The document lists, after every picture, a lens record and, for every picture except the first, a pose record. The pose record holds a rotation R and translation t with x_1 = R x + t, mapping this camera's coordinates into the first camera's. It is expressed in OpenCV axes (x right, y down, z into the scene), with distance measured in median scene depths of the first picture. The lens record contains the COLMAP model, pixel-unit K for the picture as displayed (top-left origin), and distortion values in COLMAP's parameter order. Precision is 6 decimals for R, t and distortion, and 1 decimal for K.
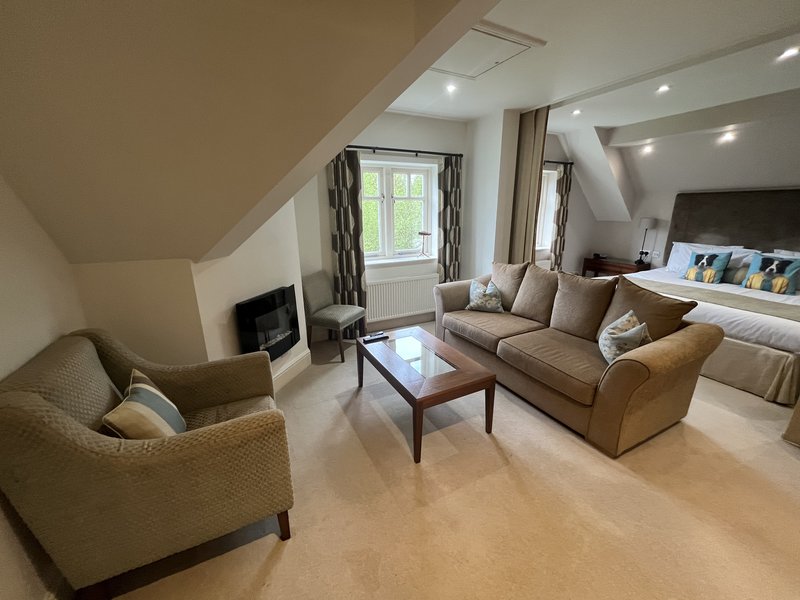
lens RADIAL K [[321.8, 0, 401.9], [0, 321.8, 299.3], [0, 0, 1]] dist [-0.001998, 0.000440]
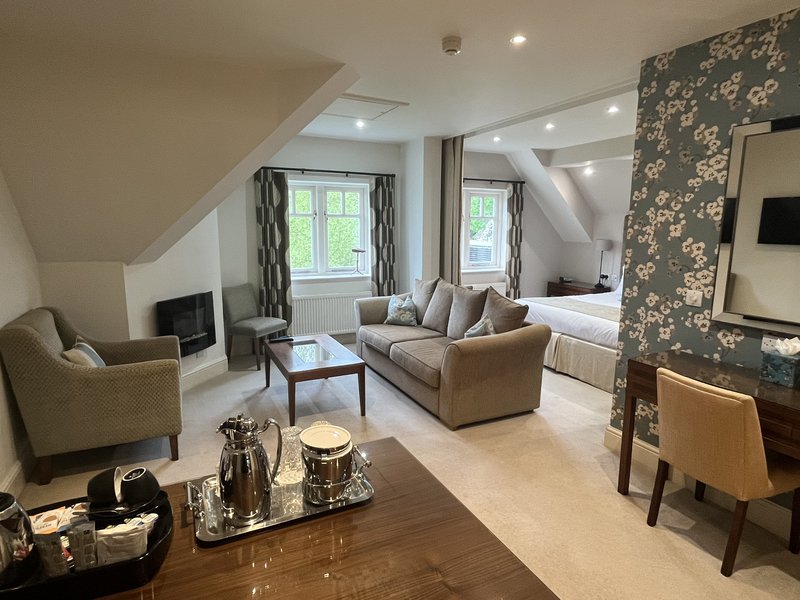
lens RADIAL K [[451.5, 0, 398.8], [0, 451.5, 300.5], [0, 0, 1]] dist [0.001967, -0.001044]
pose [[0.999578, 0.020839, -0.020250, 0.277322], [-0.022850, 0.994231, -0.104798, 0.109523], [0.017949, 0.105217, 0.994287, -0.436442]]
